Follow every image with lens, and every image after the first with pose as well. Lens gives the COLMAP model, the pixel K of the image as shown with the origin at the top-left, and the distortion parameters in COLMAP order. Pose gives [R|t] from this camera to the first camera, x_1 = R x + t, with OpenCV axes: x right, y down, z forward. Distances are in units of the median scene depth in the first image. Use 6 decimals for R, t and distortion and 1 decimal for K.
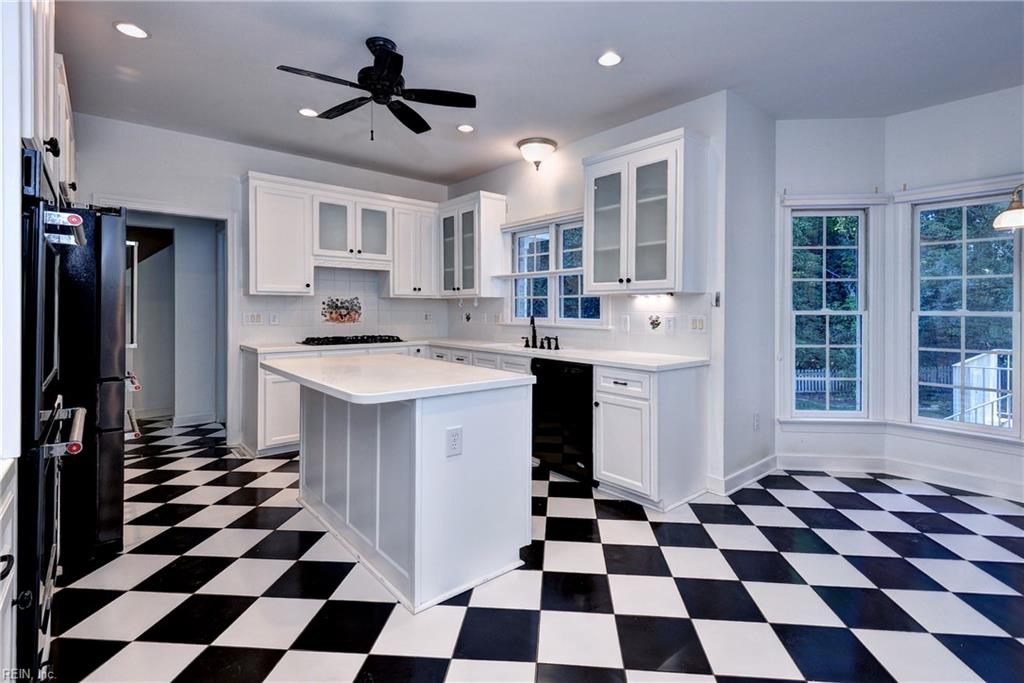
lens RADIAL K [[490.2, 0, 518.2], [0, 490.2, 312.8], [0, 0, 1]] dist [-0.000669, -0.000186]
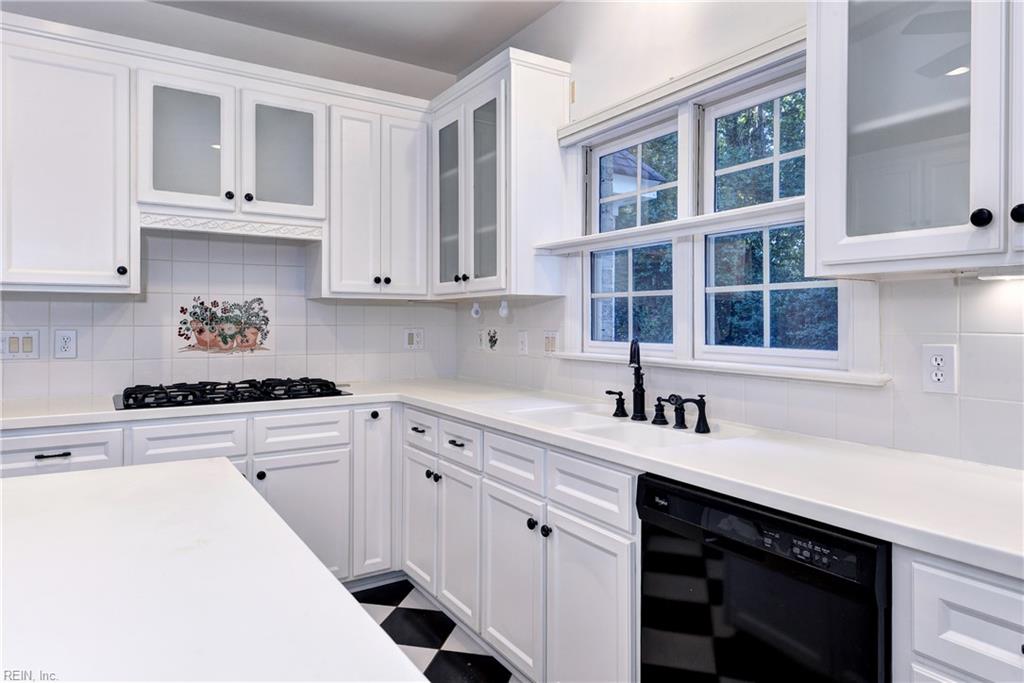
lens RADIAL K [[629.6, 0, 512.0], [0, 629.6, 341.5], [0, 0, 1]] dist [-0.000309, -0.000411]
pose [[0.990806, 0.001080, -0.135284, -0.000070], [0.002544, 0.999643, 0.026611, -0.005431], [0.135264, -0.026711, 0.990449, 0.447022]]
